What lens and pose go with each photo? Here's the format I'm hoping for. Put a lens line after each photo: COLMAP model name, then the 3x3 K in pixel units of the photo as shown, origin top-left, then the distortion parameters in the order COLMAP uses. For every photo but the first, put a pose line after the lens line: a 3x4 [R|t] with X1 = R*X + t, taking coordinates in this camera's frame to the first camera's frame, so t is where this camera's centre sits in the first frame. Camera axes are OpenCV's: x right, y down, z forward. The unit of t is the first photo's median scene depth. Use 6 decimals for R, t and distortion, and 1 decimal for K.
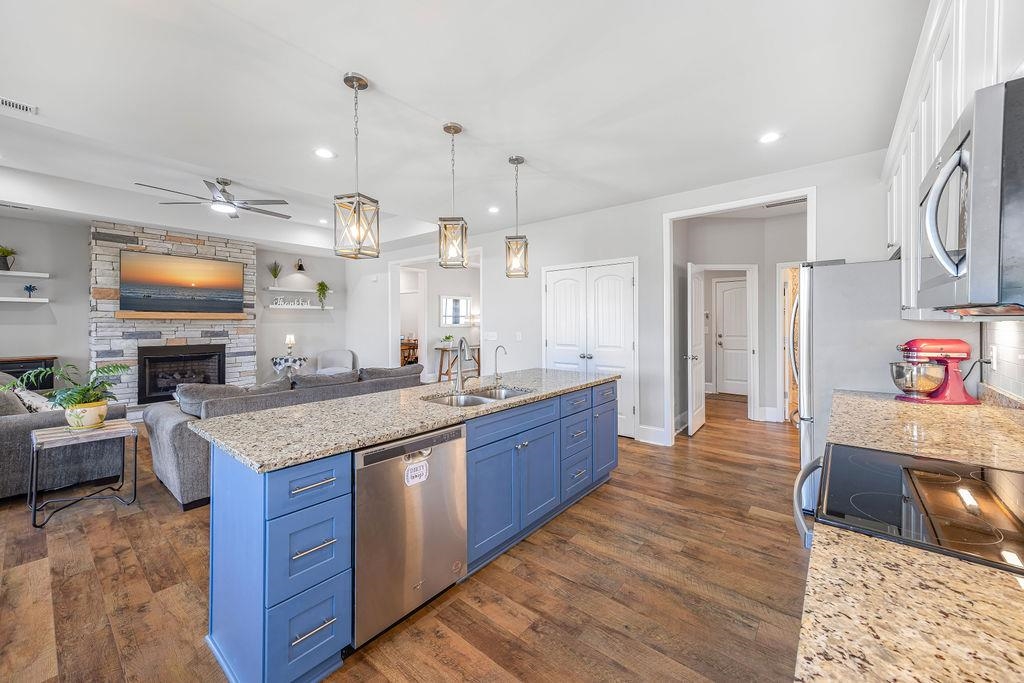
lens RADIAL K [[401.6, 0, 508.7], [0, 401.6, 328.0], [0, 0, 1]] dist [0.002581, 0.000221]
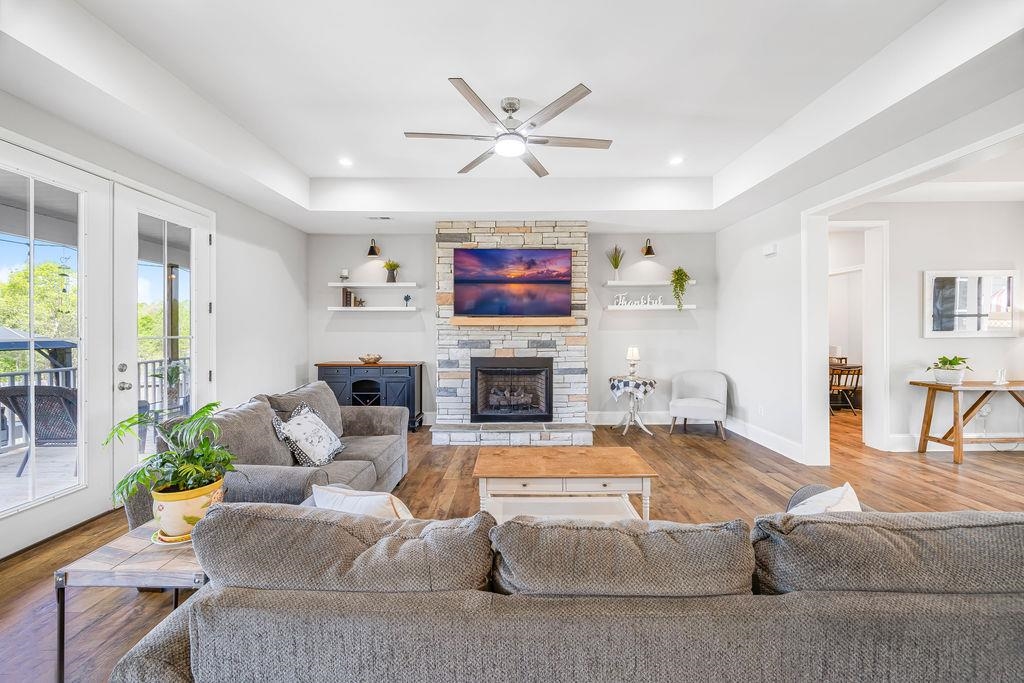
lens RADIAL K [[401.6, 0, 508.7], [0, 401.6, 328.0], [0, 0, 1]] dist [0.002581, 0.000221]
pose [[0.645405, -0.004103, -0.763830, -0.166642], [-0.006889, 0.999914, -0.011192, -0.007275], [0.763810, 0.012485, 0.645321, 0.428728]]
